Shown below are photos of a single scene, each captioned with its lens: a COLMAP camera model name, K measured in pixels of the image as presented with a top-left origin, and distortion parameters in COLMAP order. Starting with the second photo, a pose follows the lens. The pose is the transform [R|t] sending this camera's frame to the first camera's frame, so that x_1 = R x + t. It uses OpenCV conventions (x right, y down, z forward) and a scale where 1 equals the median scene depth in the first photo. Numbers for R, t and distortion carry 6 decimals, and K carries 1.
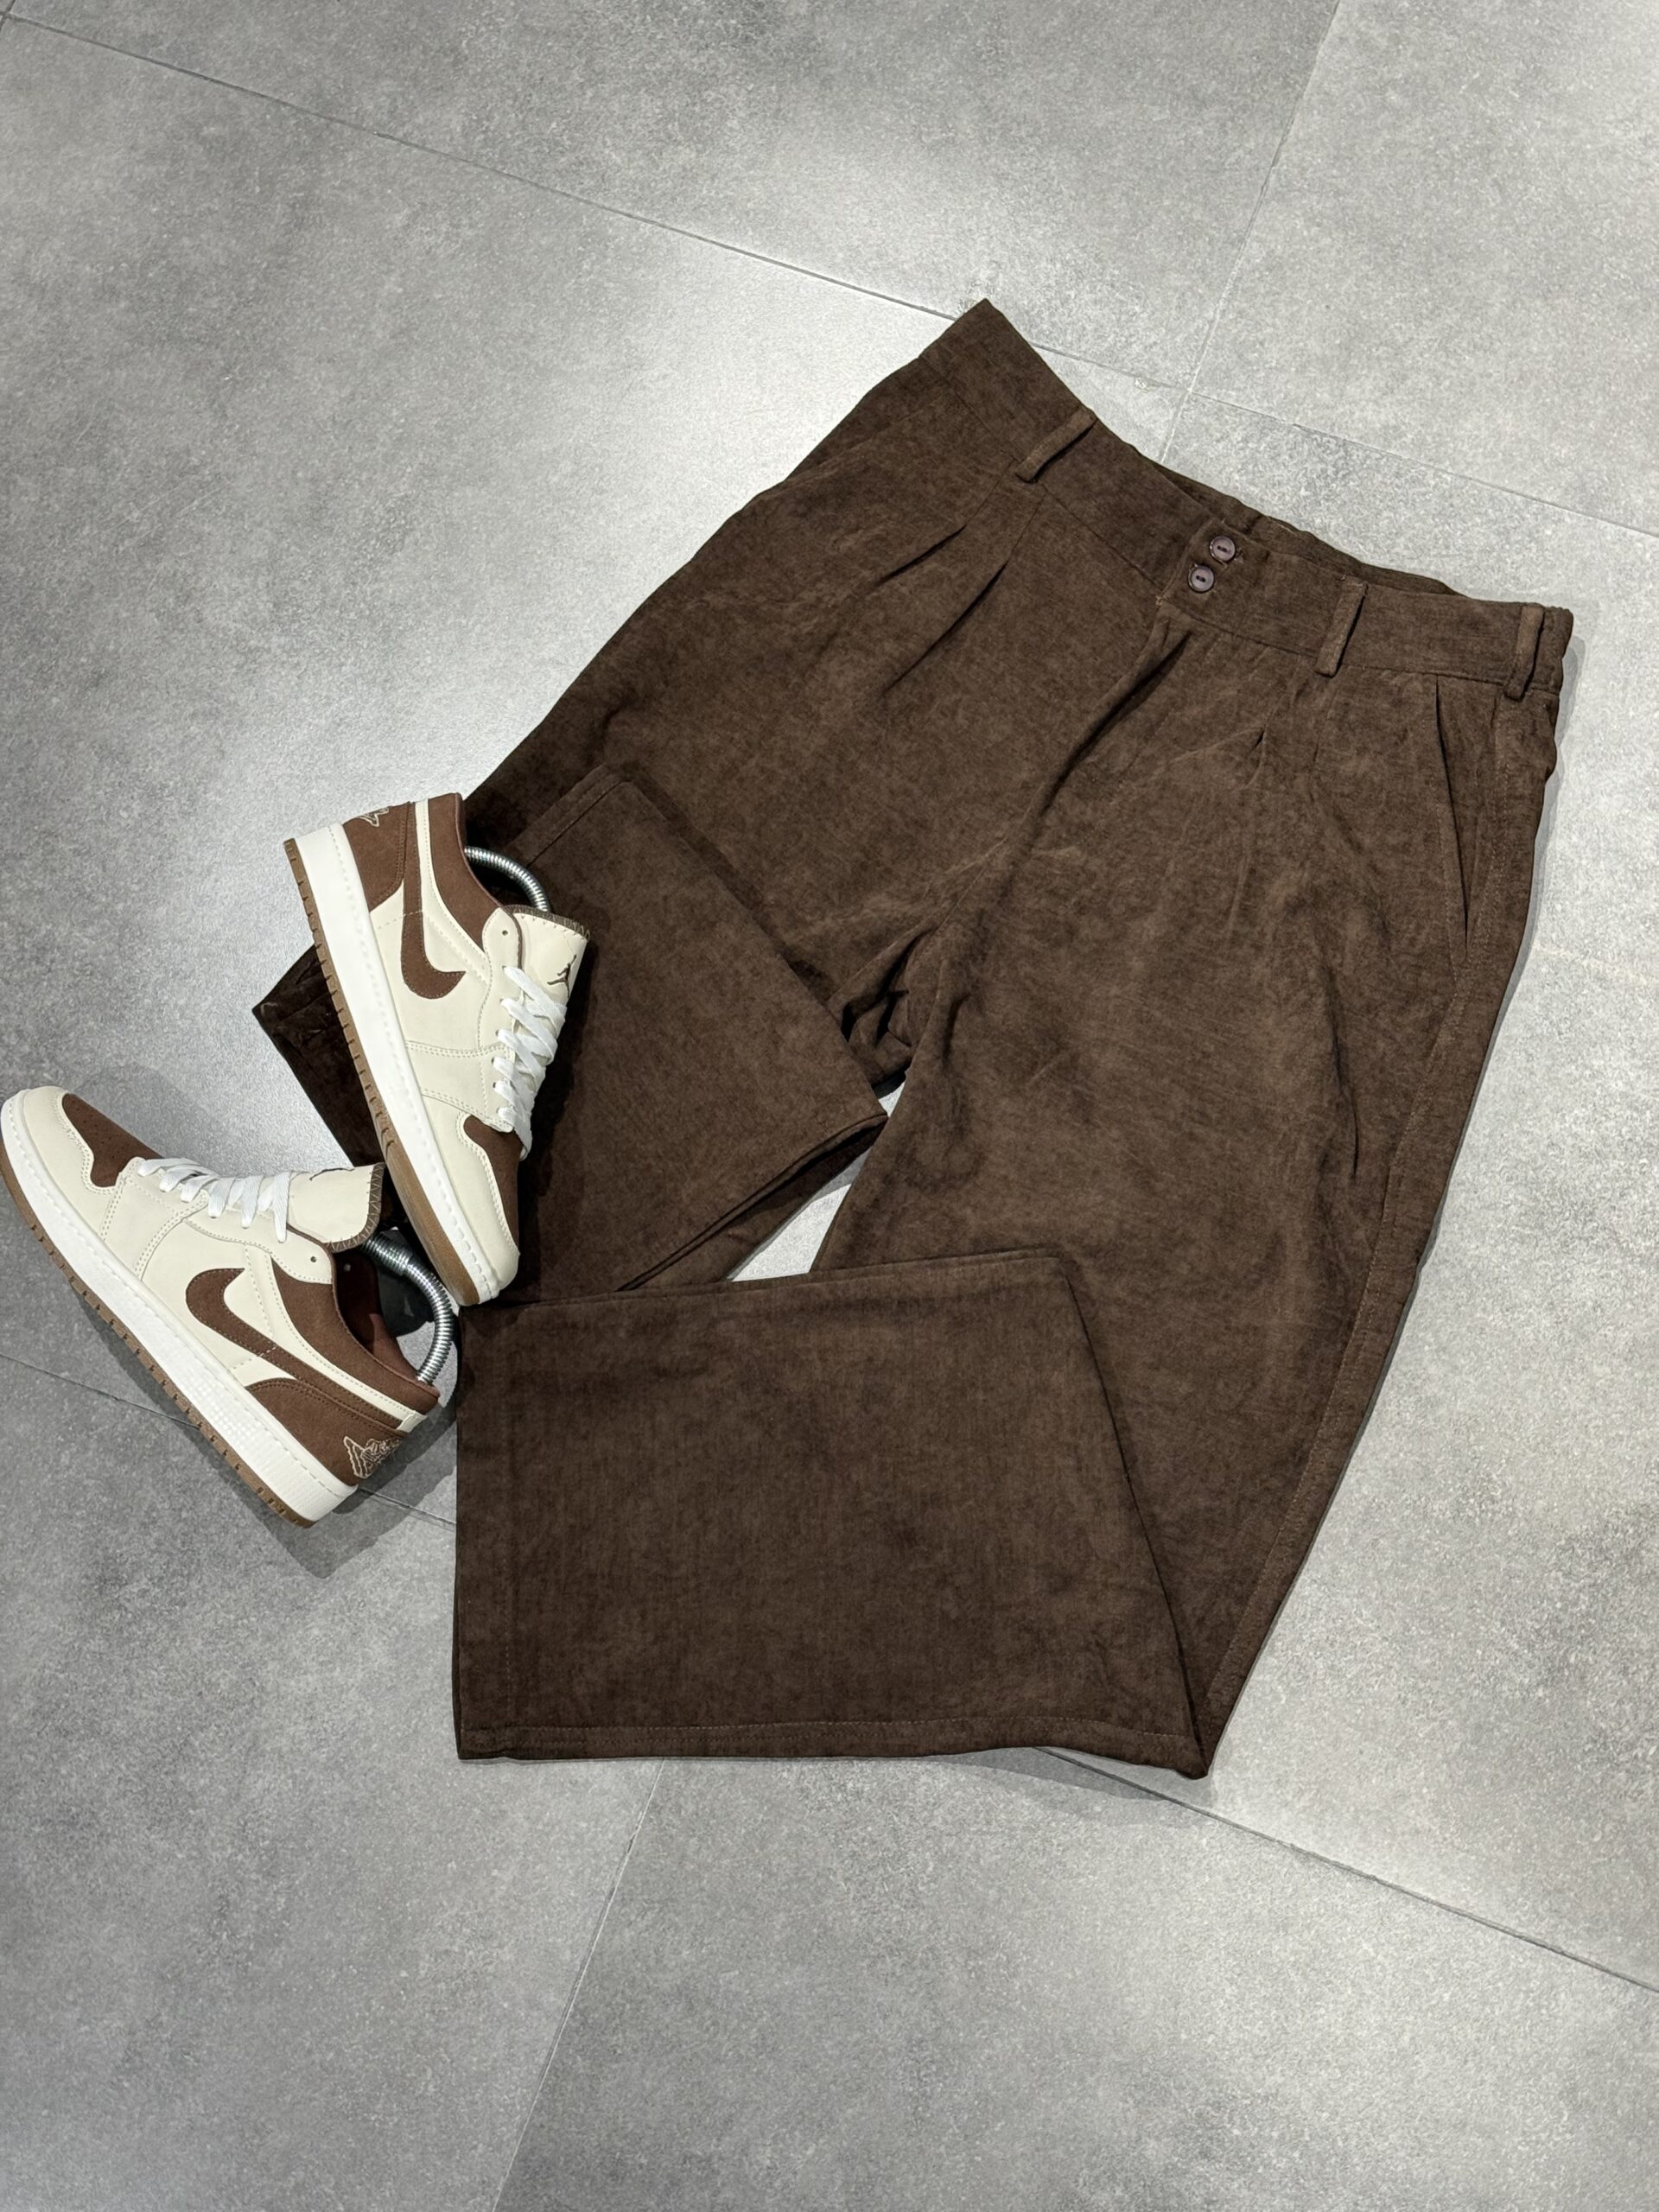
lens RADIAL K [[3168.3, 0, 827.1], [0, 3168.3, 1067.4], [0, 0, 1]] dist [0.185916, -0.491567]
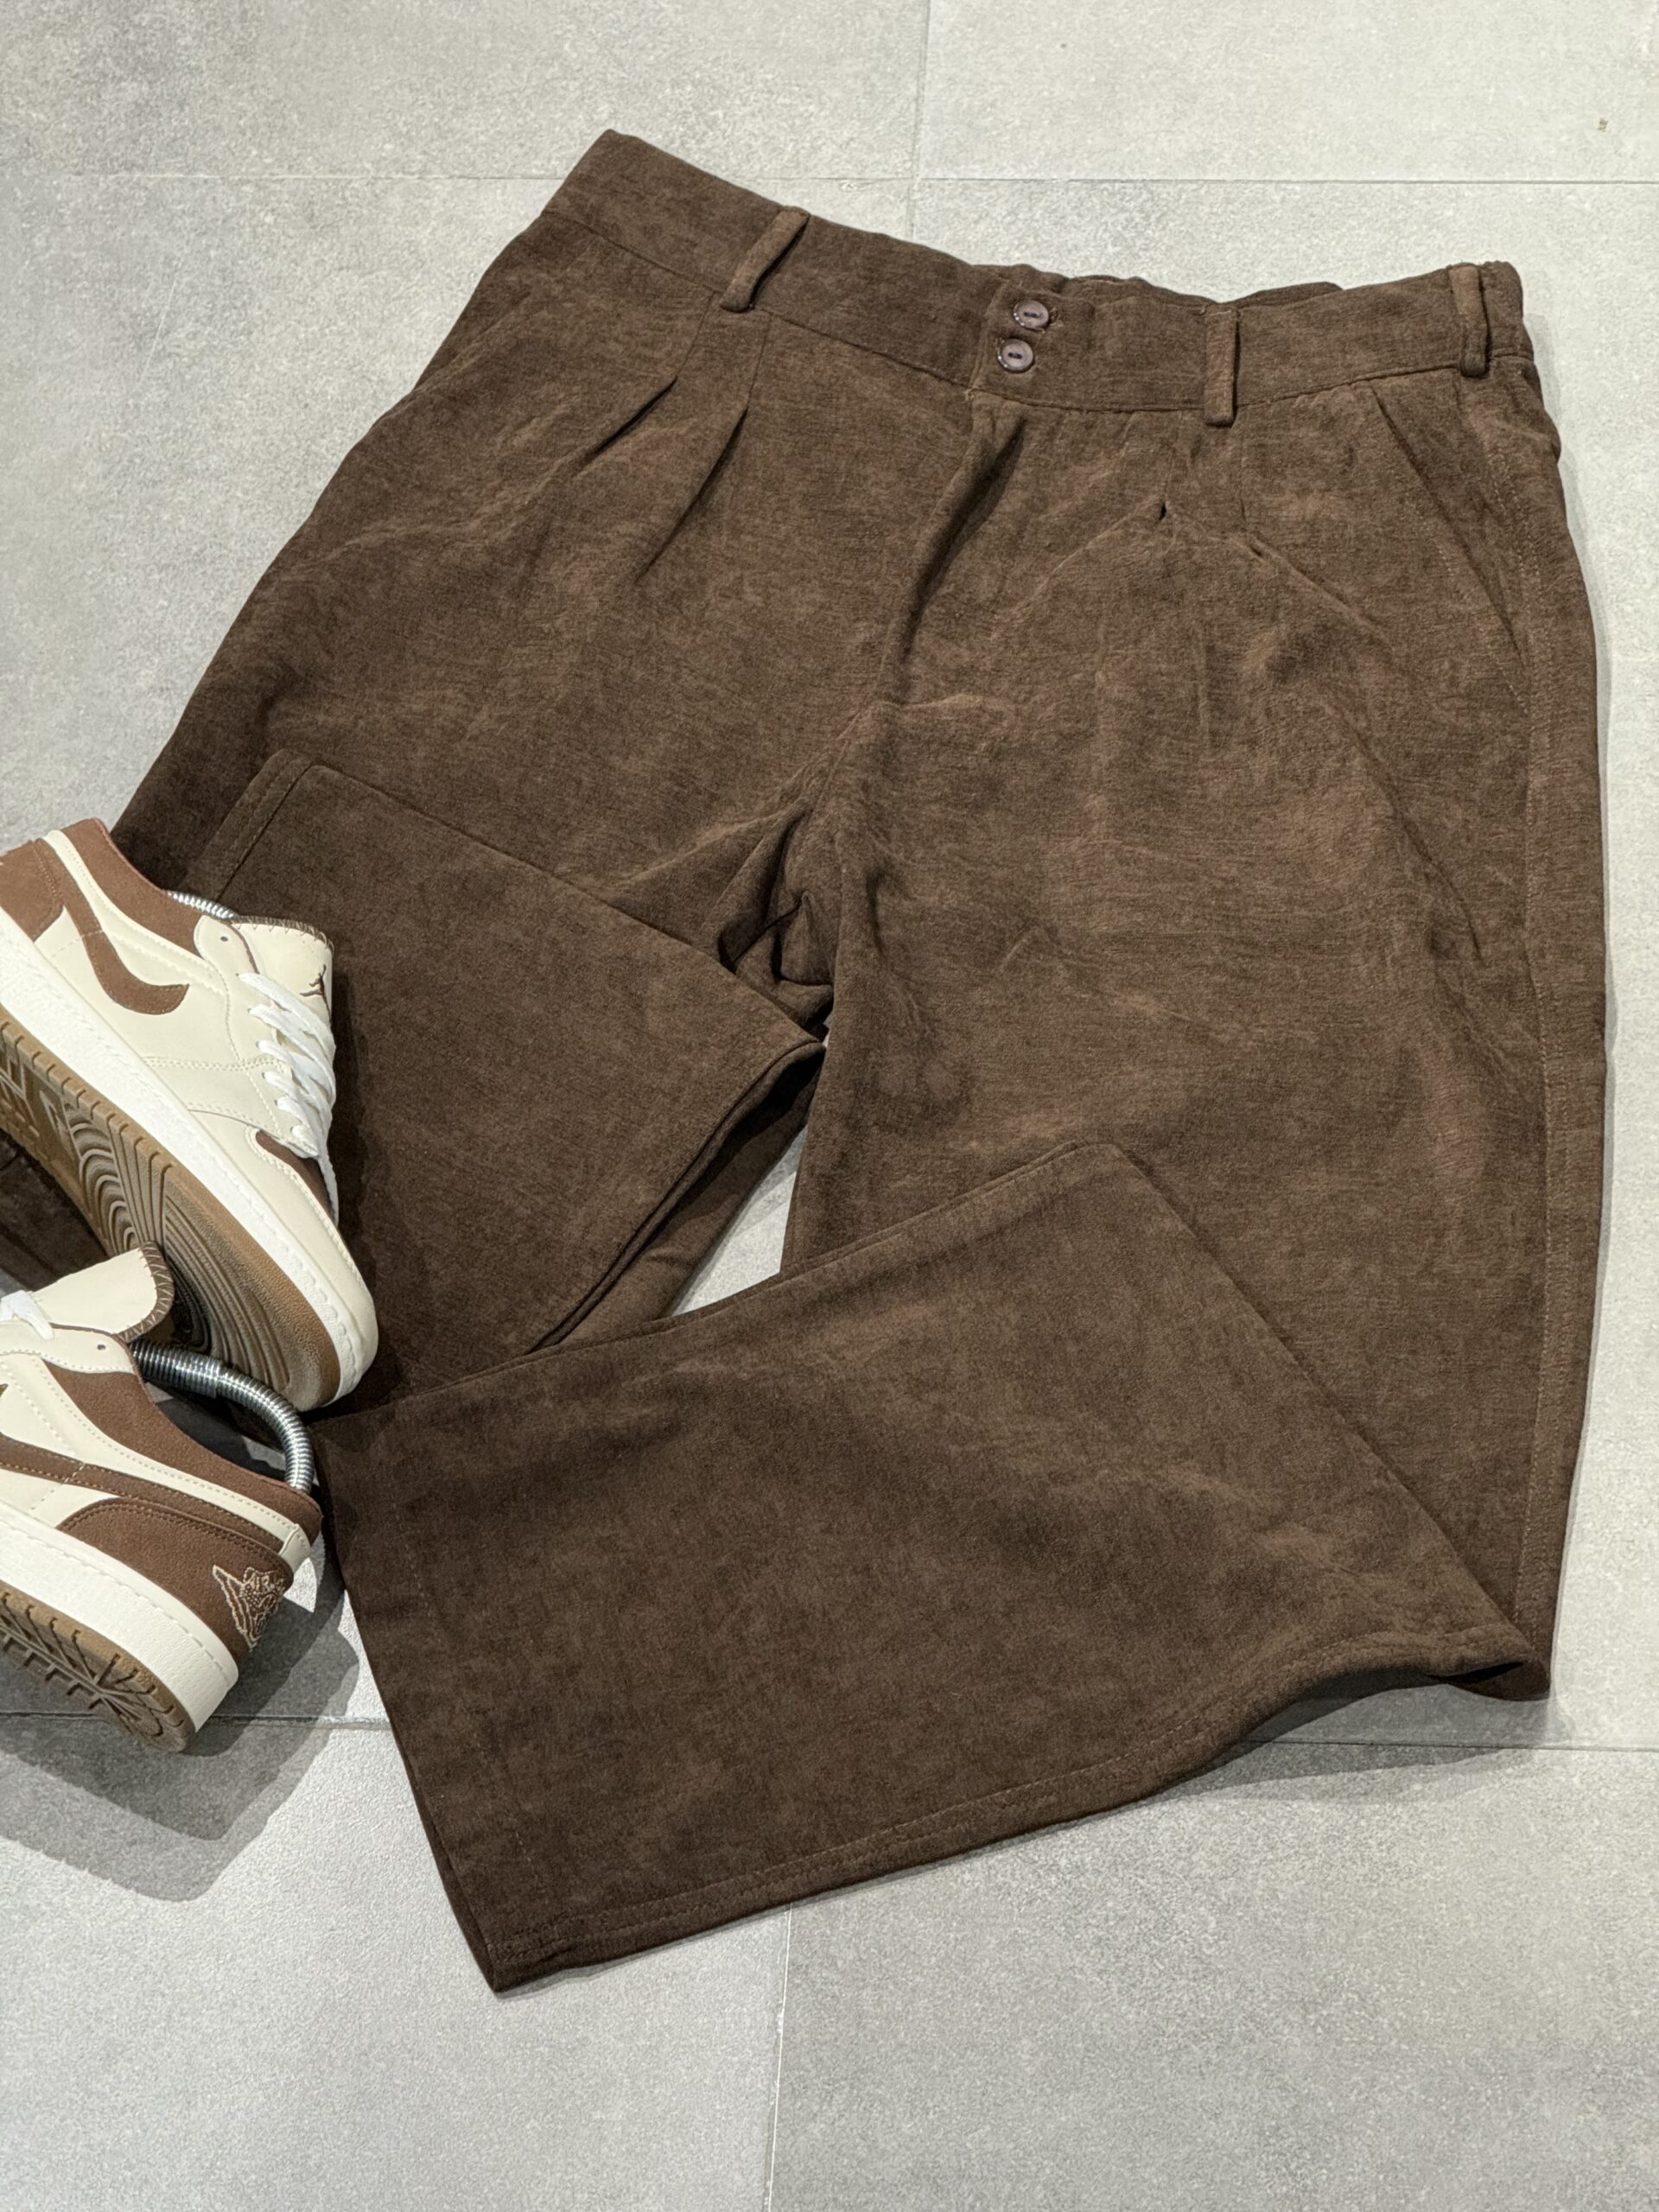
lens RADIAL K [[8135.8, 0, 764.1], [0, 8135.8, 1102.9], [0, 0, 1]] dist [0.221883, 1.577526]
pose [[0.955652, -0.232746, 0.180443, -0.312801], [0.285044, 0.885026, -0.368076, 0.667564], [-0.074028, 0.403186, 0.912119, -0.611241]]
